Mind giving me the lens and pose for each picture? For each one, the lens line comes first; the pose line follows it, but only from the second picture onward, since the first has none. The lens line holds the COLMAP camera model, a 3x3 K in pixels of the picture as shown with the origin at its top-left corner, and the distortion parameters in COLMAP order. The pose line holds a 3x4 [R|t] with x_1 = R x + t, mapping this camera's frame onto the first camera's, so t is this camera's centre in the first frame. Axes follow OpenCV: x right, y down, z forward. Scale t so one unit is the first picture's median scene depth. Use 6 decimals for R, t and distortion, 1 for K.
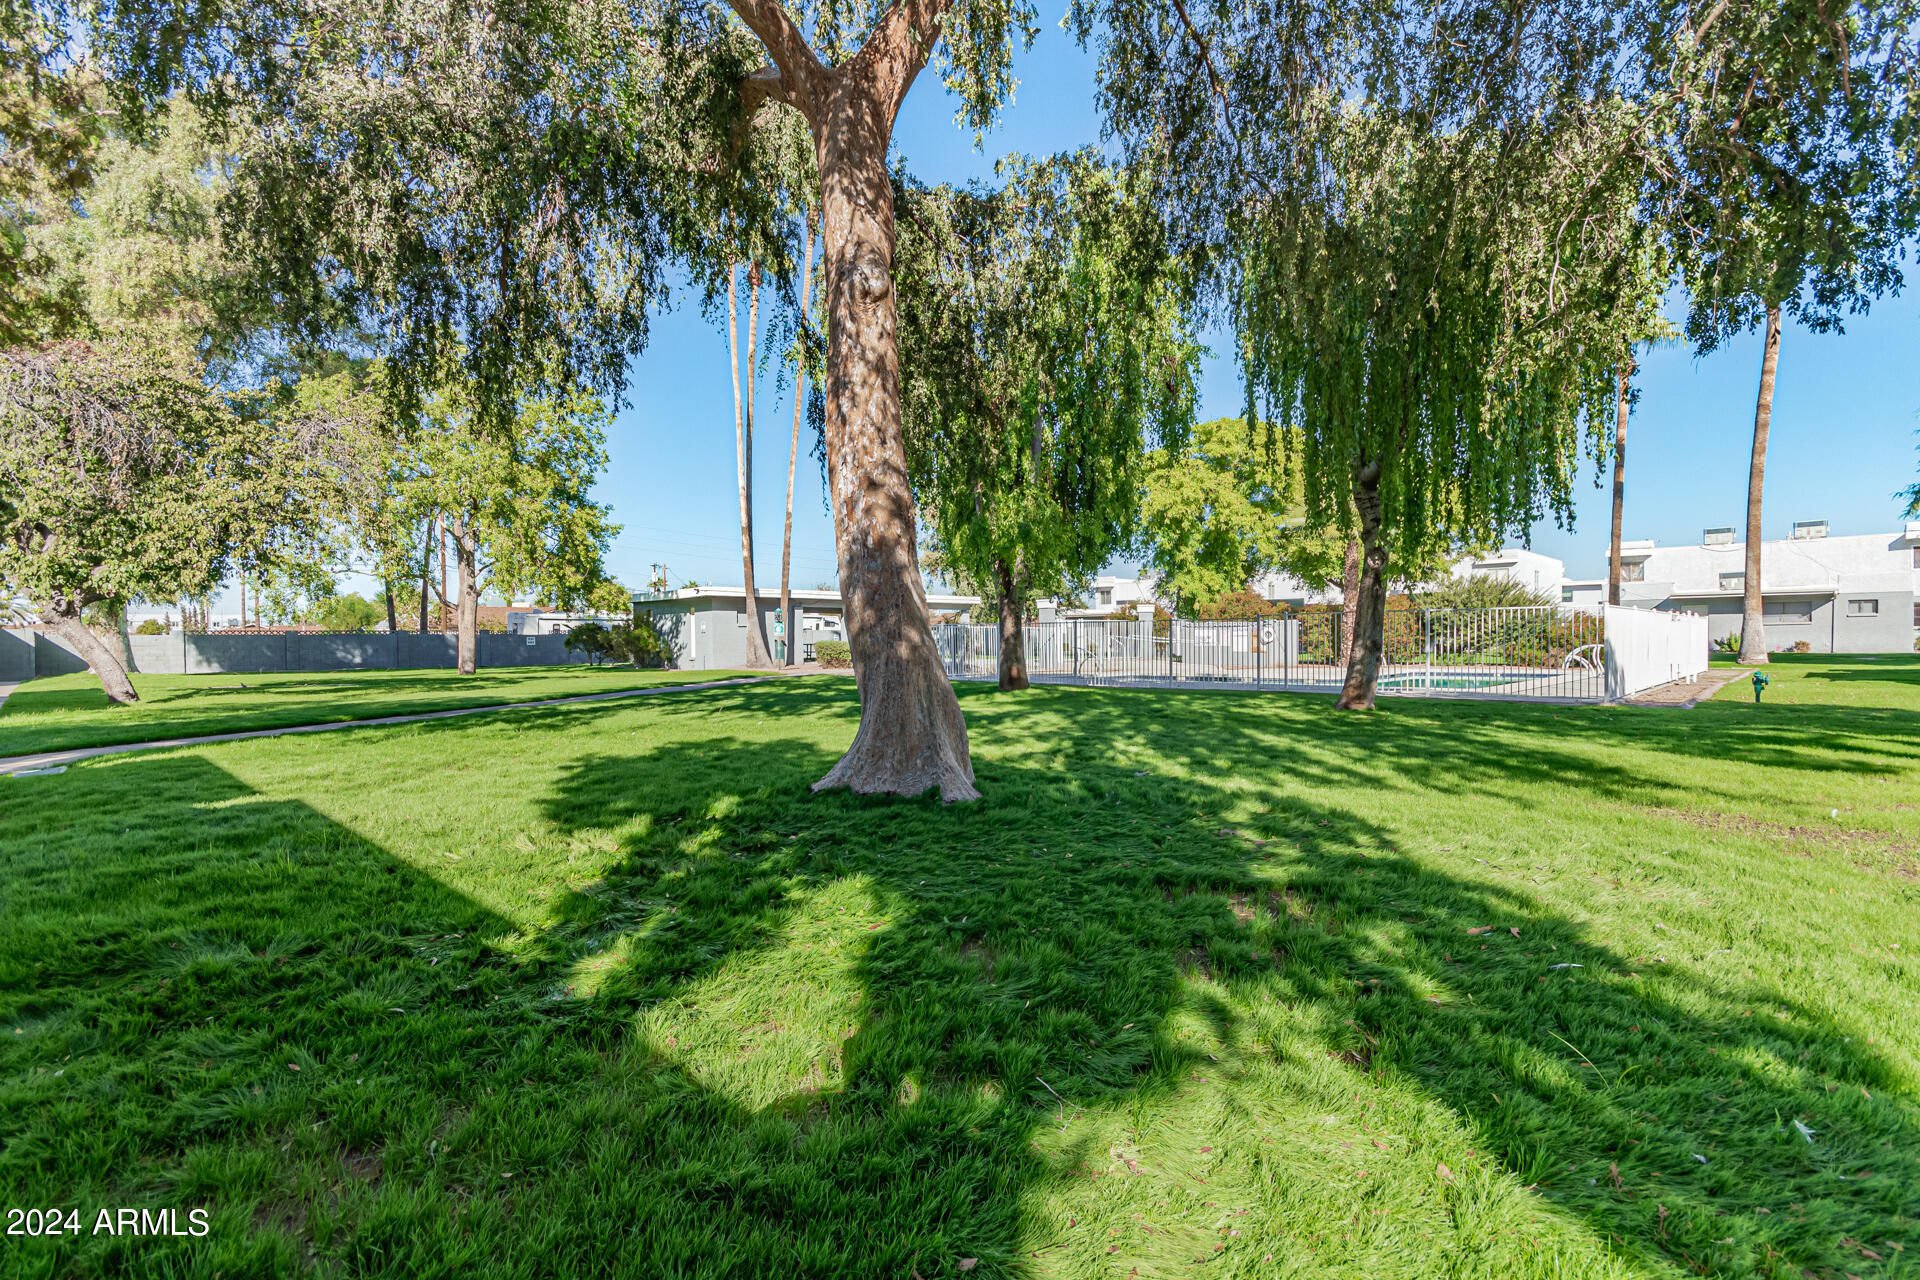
lens RADIAL K [[892.1, 0, 952.6], [0, 892.1, 636.0], [0, 0, 1]] dist [0.003368, 0.000094]
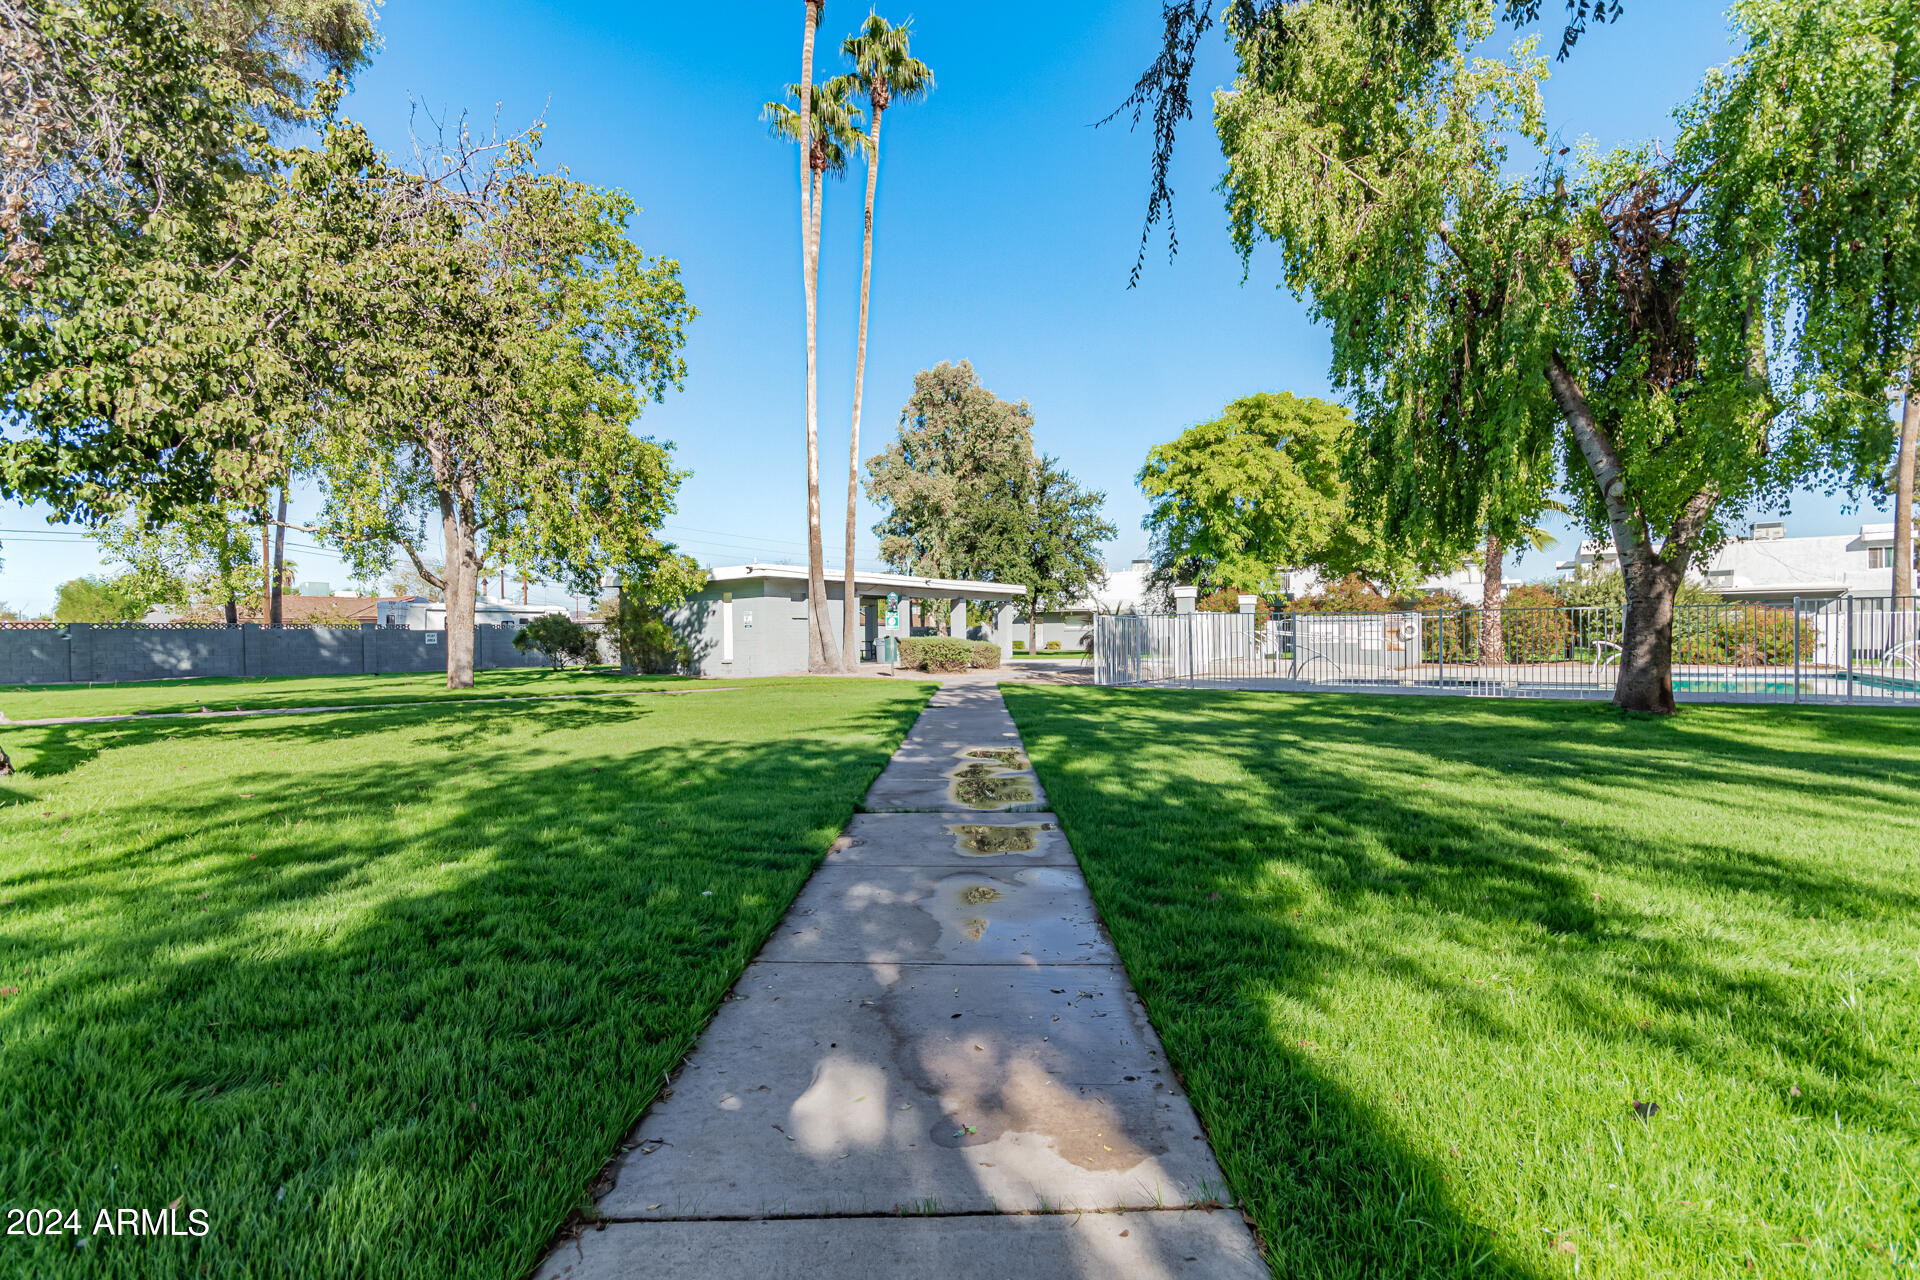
lens RADIAL K [[892.1, 0, 952.6], [0, 892.1, 636.0], [0, 0, 1]] dist [0.003368, 0.000094]
pose [[0.978598, -0.000376, 0.205779, -0.256363], [-0.000014, 0.999998, 0.001894, 0.003247], [-0.205779, -0.001856, 0.978597, 0.223754]]
